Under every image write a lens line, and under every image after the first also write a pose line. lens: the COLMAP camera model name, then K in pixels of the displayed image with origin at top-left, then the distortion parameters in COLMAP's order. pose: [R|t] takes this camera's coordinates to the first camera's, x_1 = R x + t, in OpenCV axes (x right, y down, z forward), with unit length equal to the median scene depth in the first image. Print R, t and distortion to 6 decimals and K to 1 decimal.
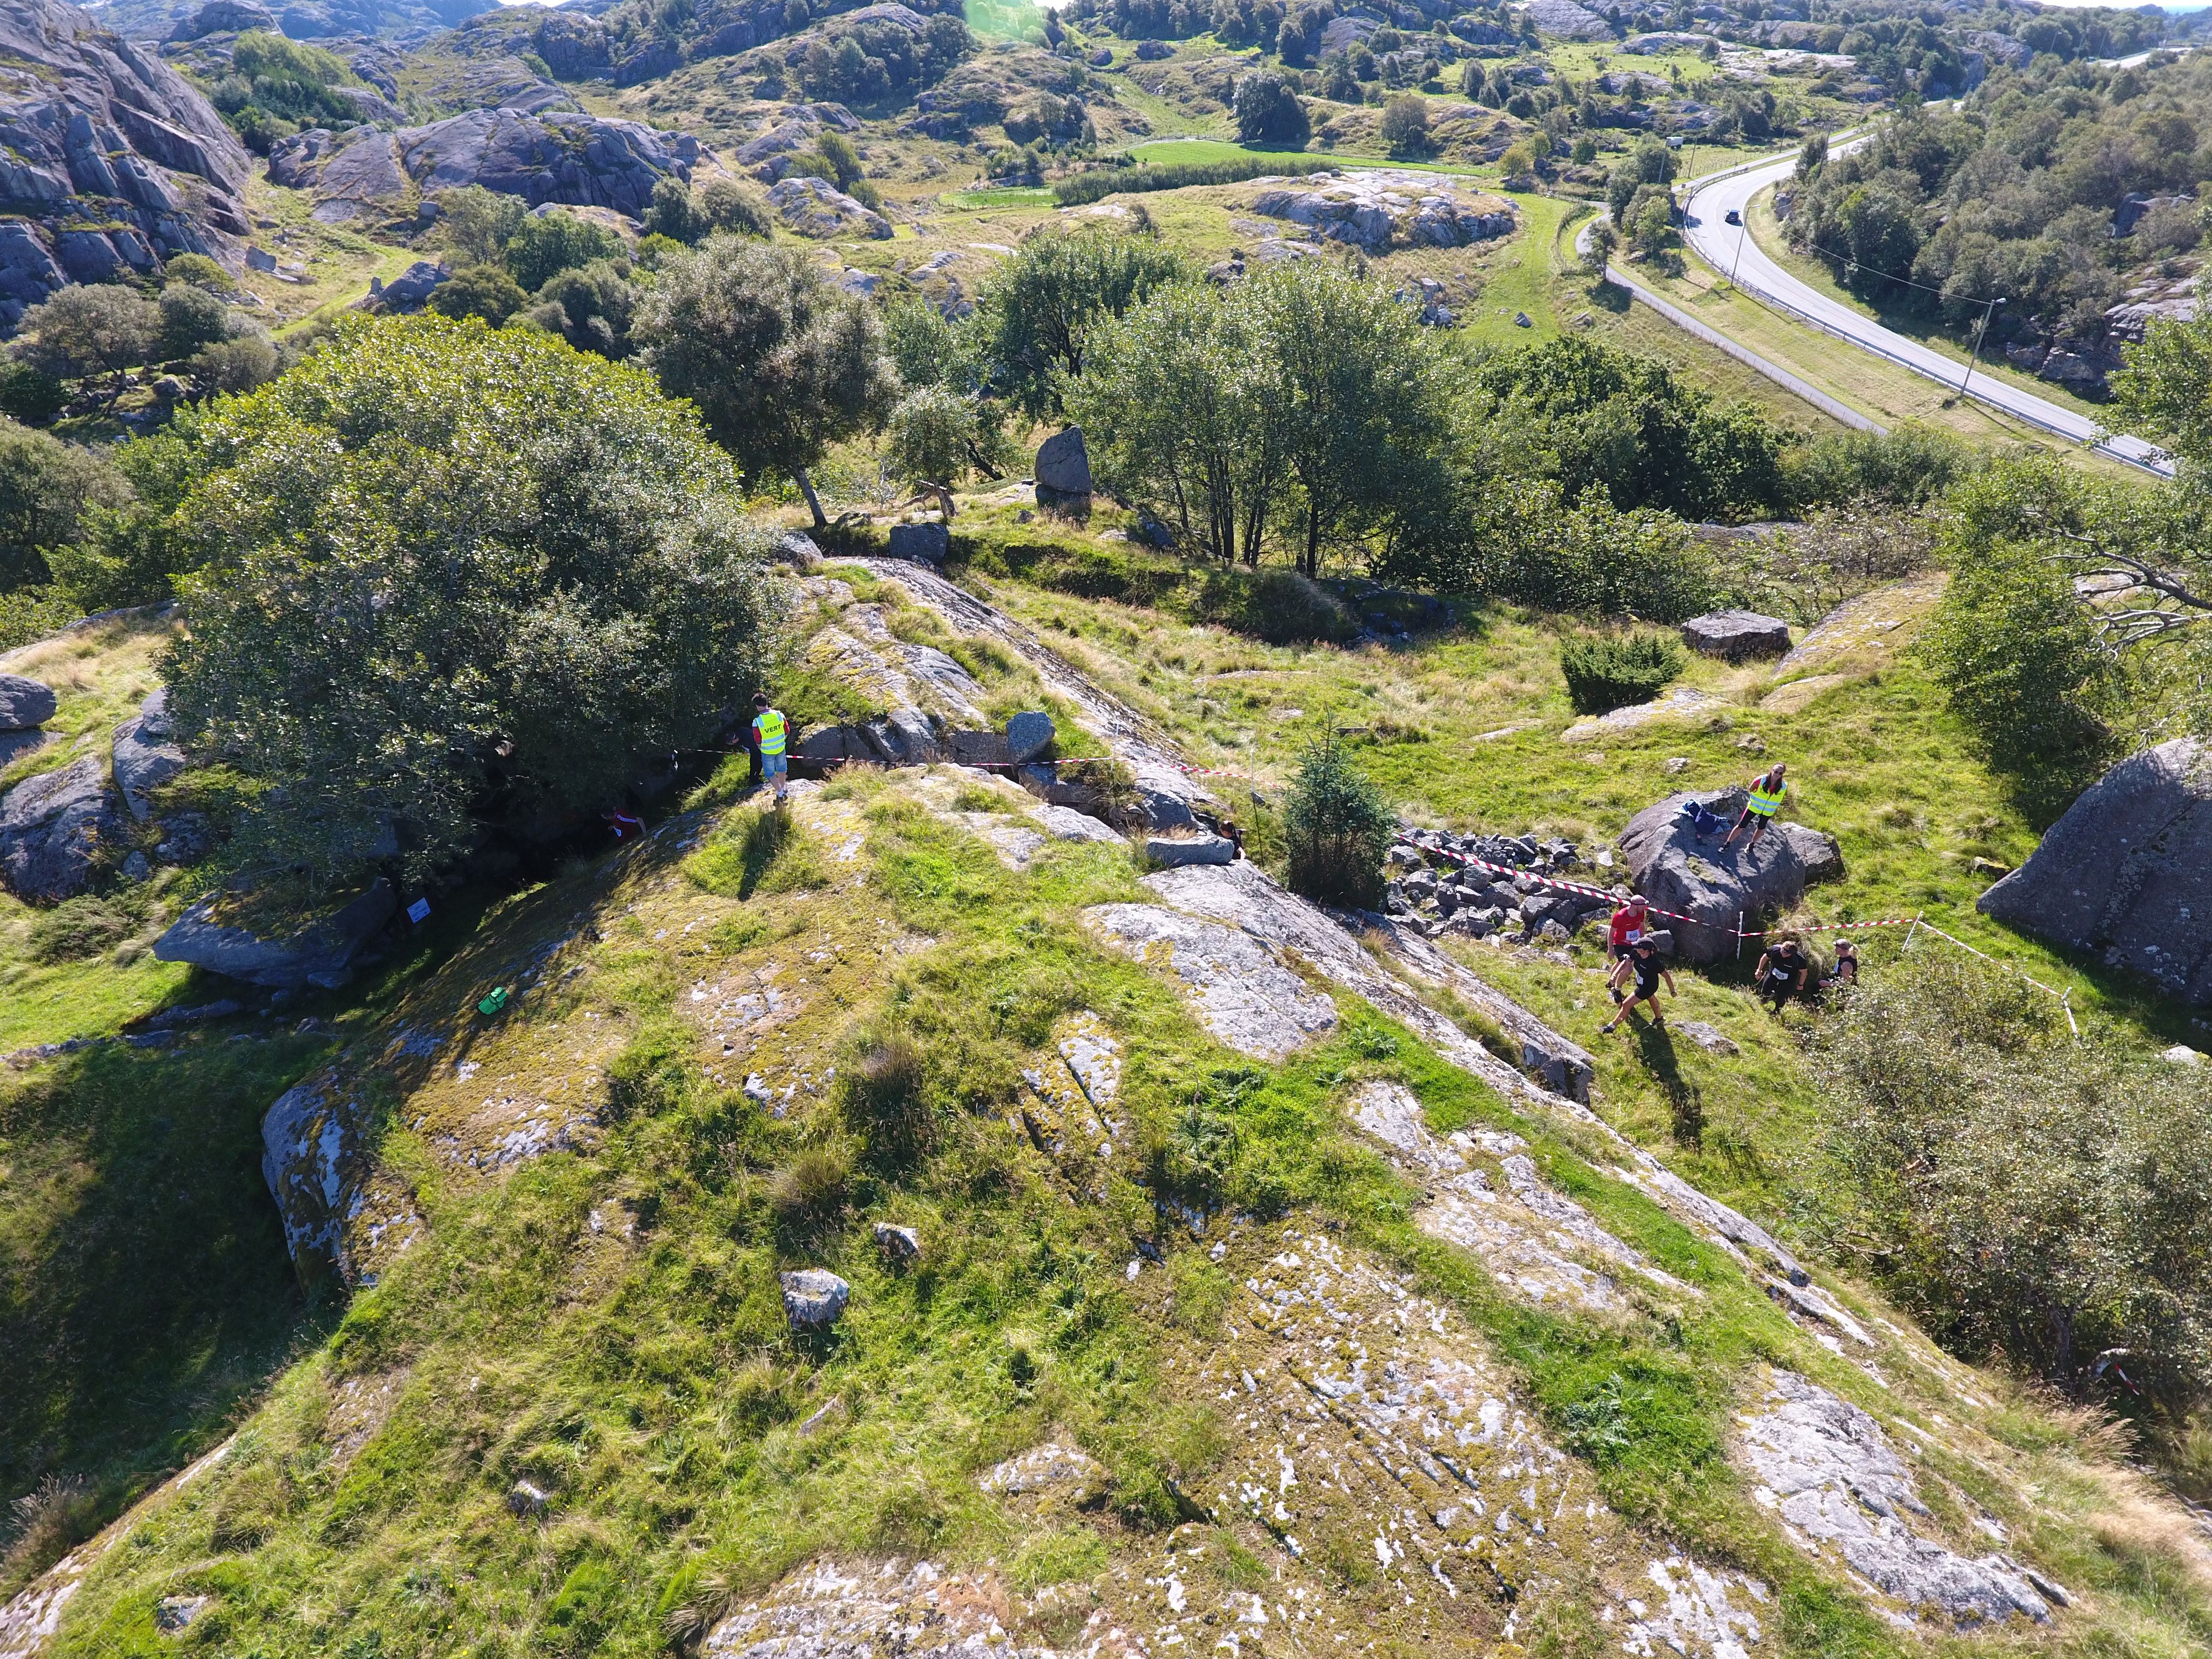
lens RADIAL K [[1283.6, 0, 1106.0], [0, 1283.6, 829.5], [0, 0, 1]] dist [-0.000249, -0.003806]
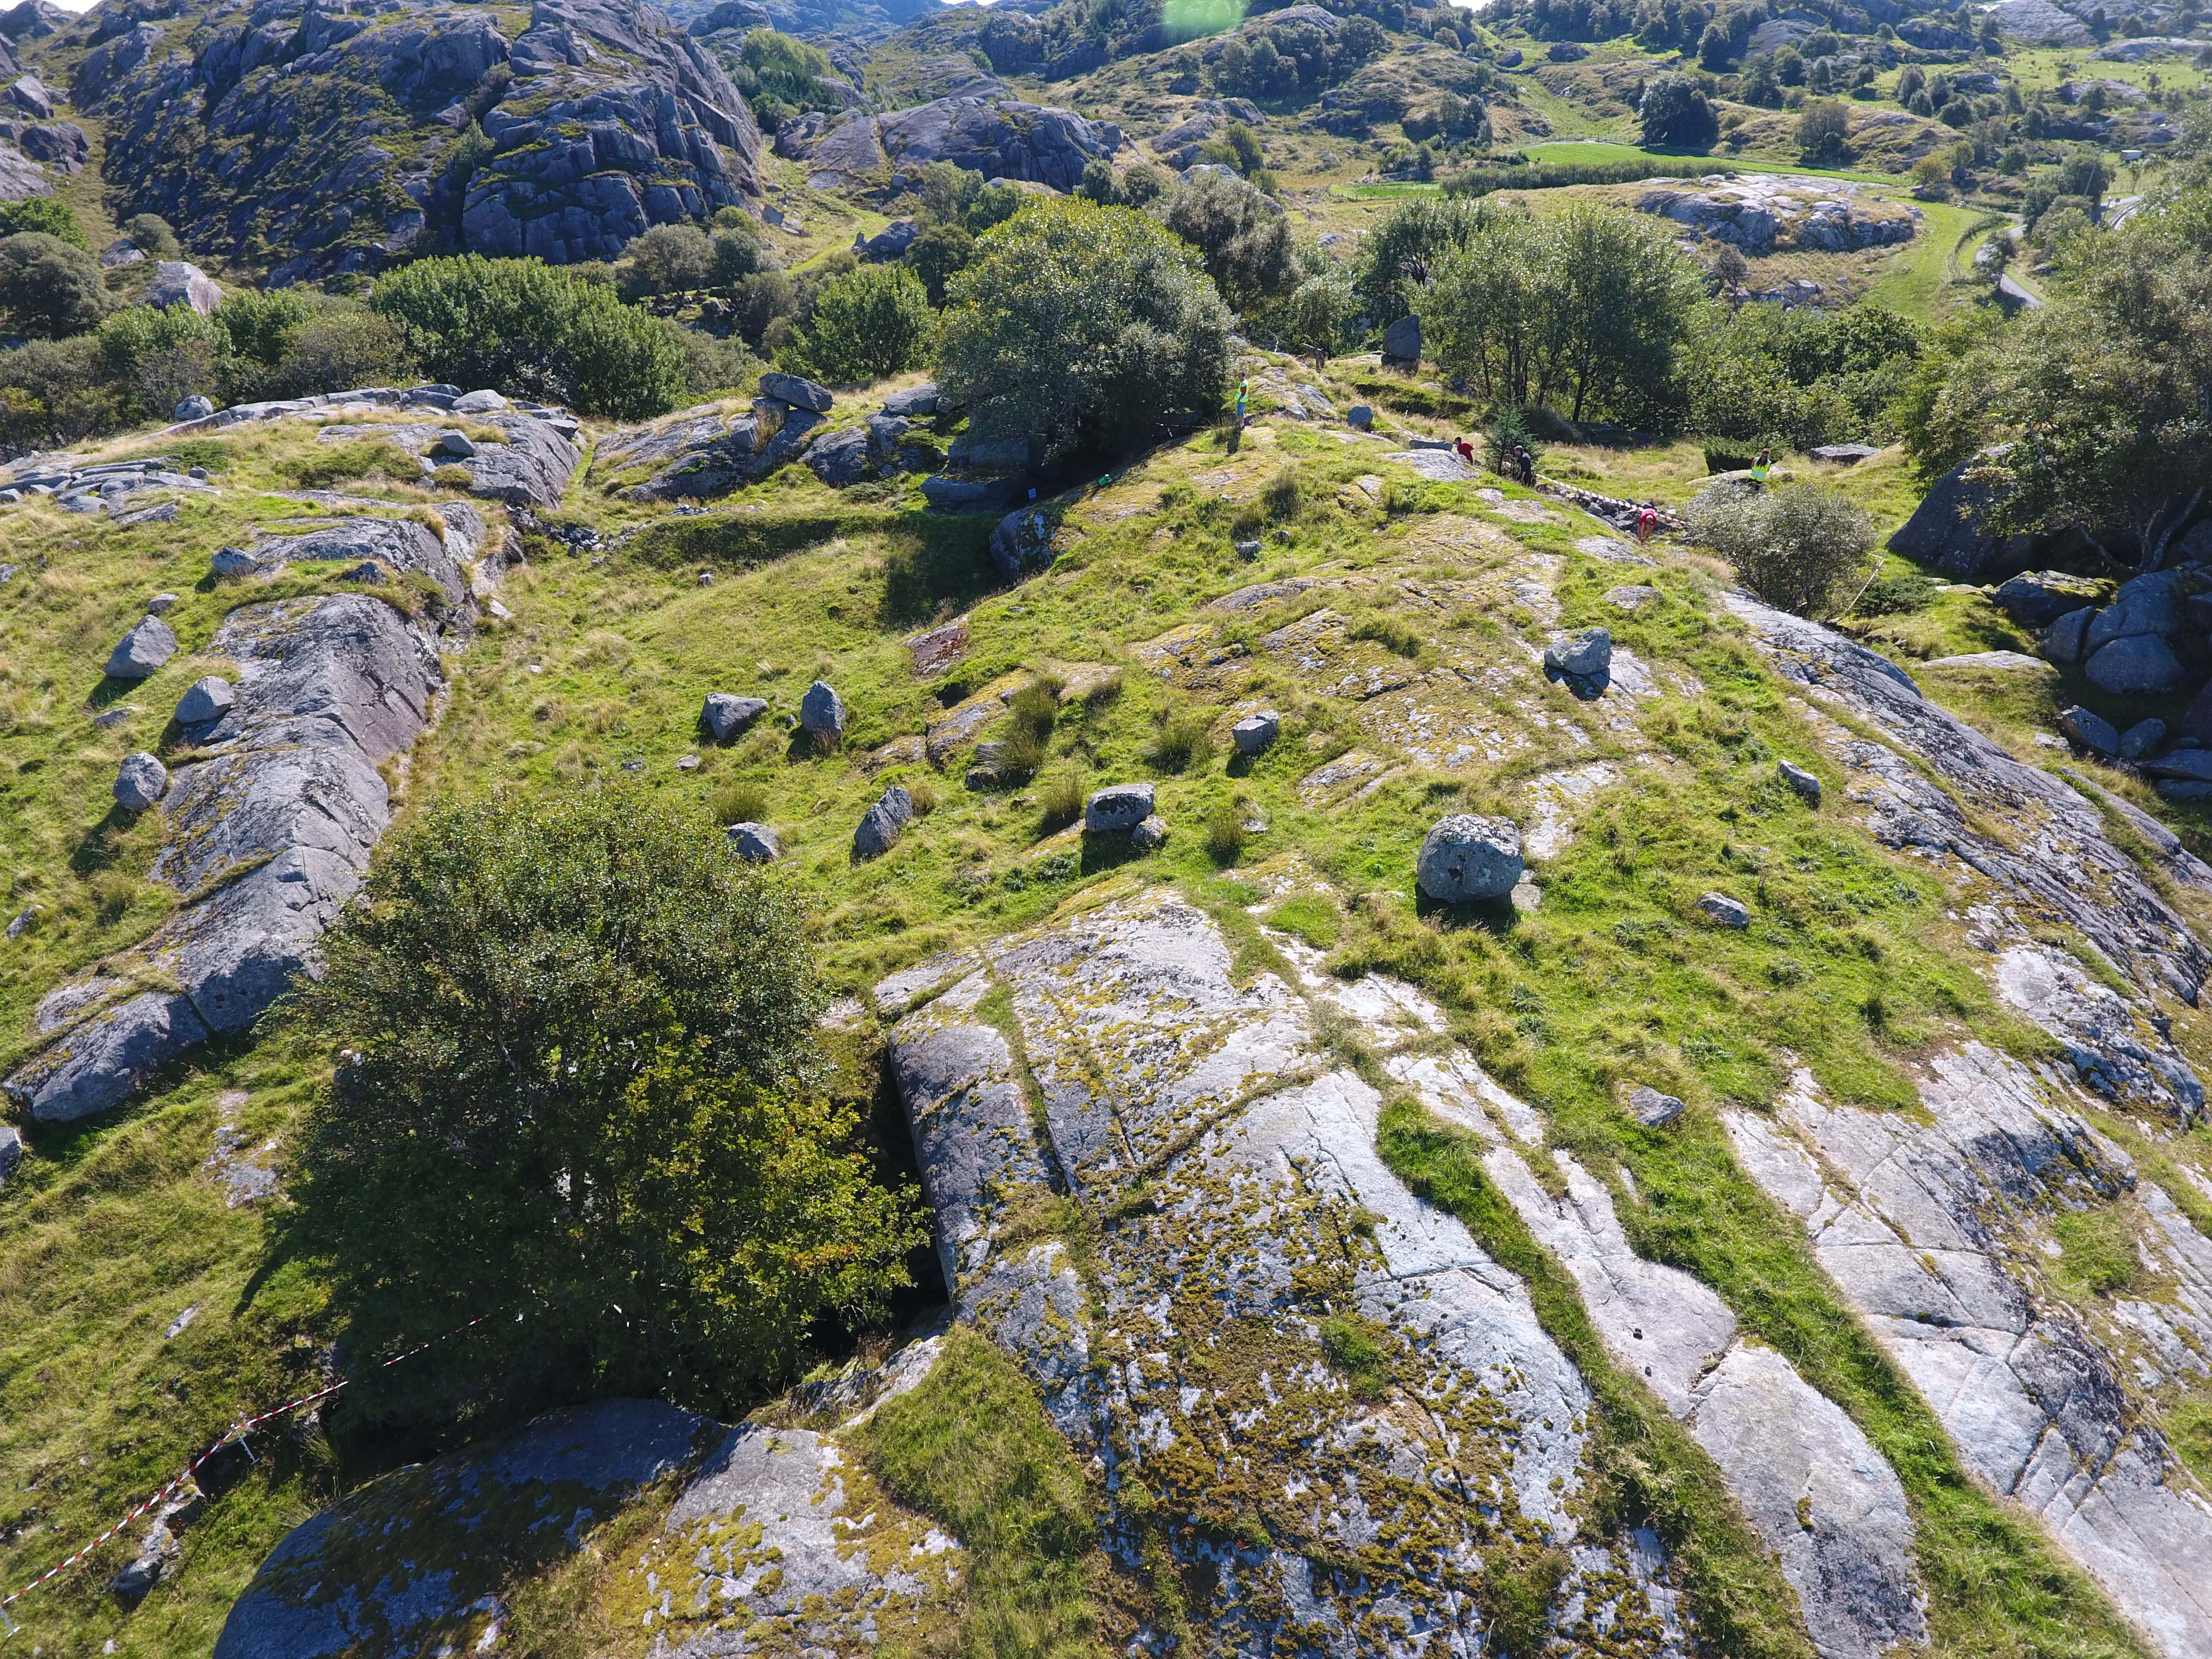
lens RADIAL K [[1324.2, 0, 1106.0], [0, 1324.2, 829.5], [0, 0, 1]] dist [-0.004848, 0.001861]
pose [[0.964596, 0.139711, -0.223688, 0.010165], [-0.142449, 0.989794, 0.003928, 0.057085], [0.221954, 0.028076, 0.974653, -0.097172]]
